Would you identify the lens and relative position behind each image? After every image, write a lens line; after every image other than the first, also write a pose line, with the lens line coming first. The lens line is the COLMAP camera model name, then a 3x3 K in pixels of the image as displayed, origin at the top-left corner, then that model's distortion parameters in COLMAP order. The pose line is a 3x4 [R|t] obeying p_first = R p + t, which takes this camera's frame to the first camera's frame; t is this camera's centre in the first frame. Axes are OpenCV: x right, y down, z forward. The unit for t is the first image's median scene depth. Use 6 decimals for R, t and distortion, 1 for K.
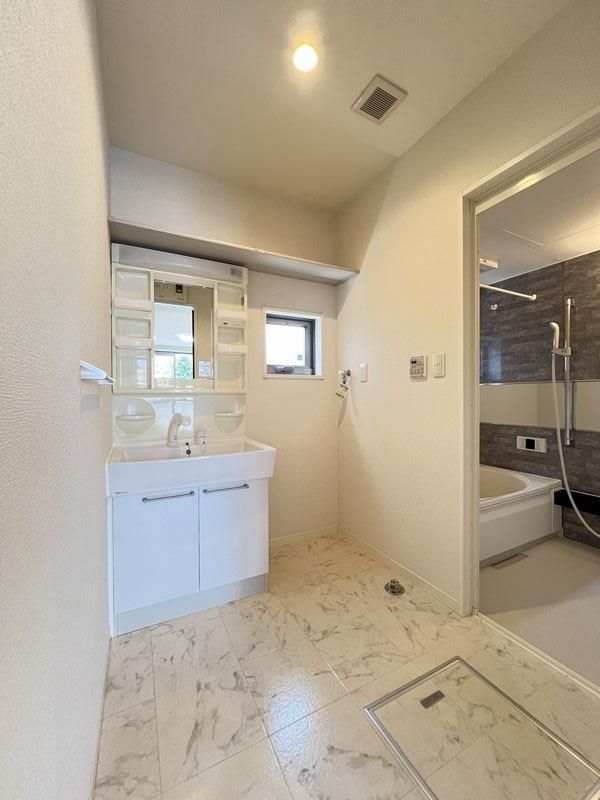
lens RADIAL K [[320.5, 0, 300.5], [0, 320.5, 399.9], [0, 0, 1]] dist [0.002582, -0.000484]
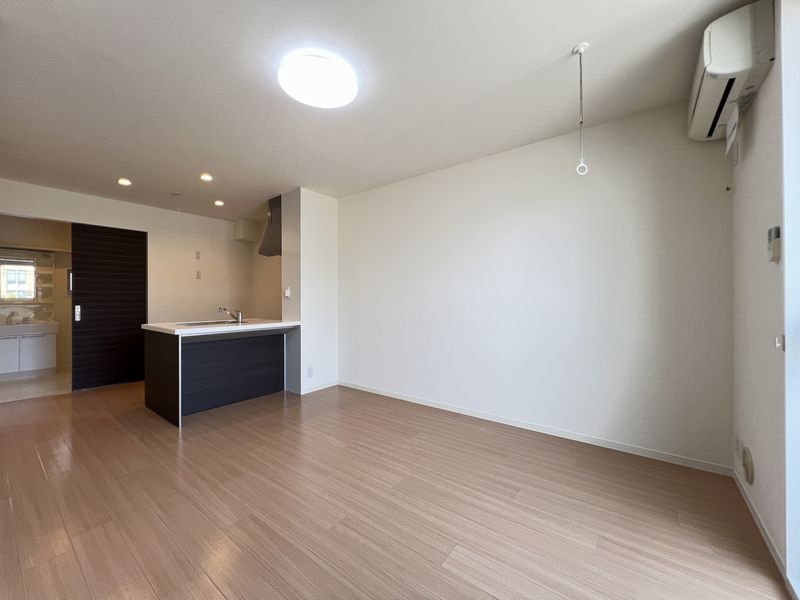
lens RADIAL K [[320.5, 0, 394.6], [0, 320.5, 300.4], [0, 0, 1]] dist [0.002582, -0.000484]
pose [[0.908288, 0.003781, 0.418328, 0.639395], [0.000201, 0.999955, -0.009475, -0.011322], [-0.418345, 0.008690, 0.908247, -1.267490]]
